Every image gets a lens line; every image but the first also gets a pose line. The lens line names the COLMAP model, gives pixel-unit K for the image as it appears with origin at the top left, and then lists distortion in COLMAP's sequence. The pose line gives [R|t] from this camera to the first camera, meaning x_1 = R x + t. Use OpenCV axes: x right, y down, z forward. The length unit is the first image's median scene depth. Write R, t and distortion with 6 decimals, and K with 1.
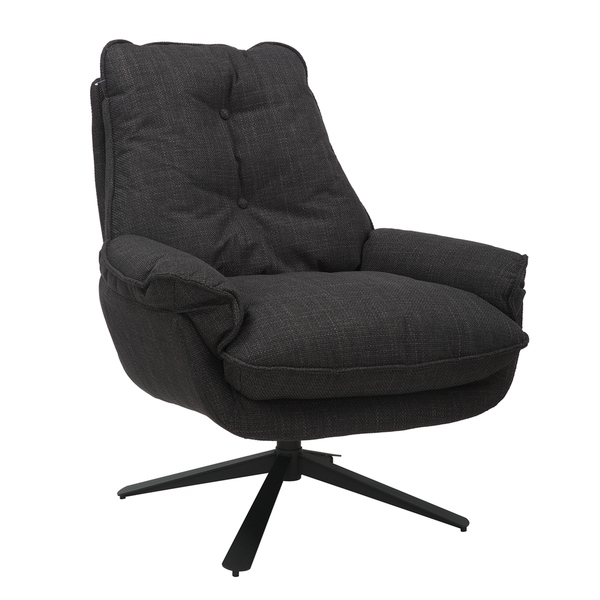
lens RADIAL K [[1500.2, 0, 257.3], [0, 1500.2, 266.2], [0, 0, 1]] dist [0.074299, 0.337236]
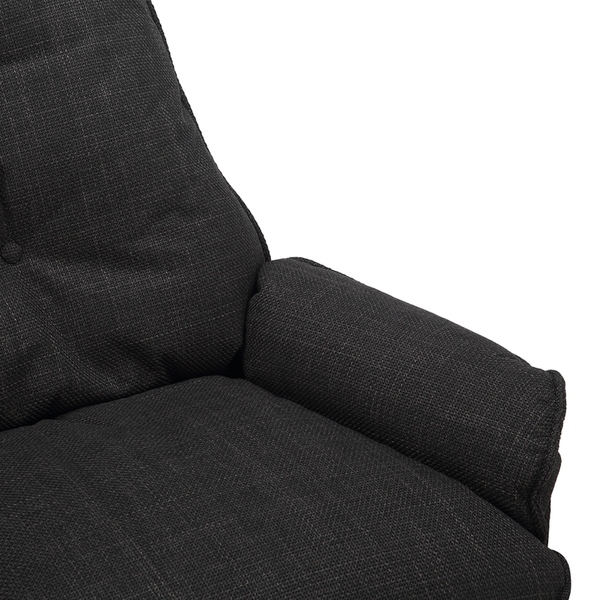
lens RADIAL K [[1510.3, 0, 256.5], [0, 1510.3, 275.9], [0, 0, 1]] dist [0.072966, 0.483765]
pose [[0.998330, -0.040956, 0.040732, 0.053878], [0.028483, 0.962522, 0.269703, -0.175516], [-0.050252, -0.268093, 0.962082, 0.499440]]
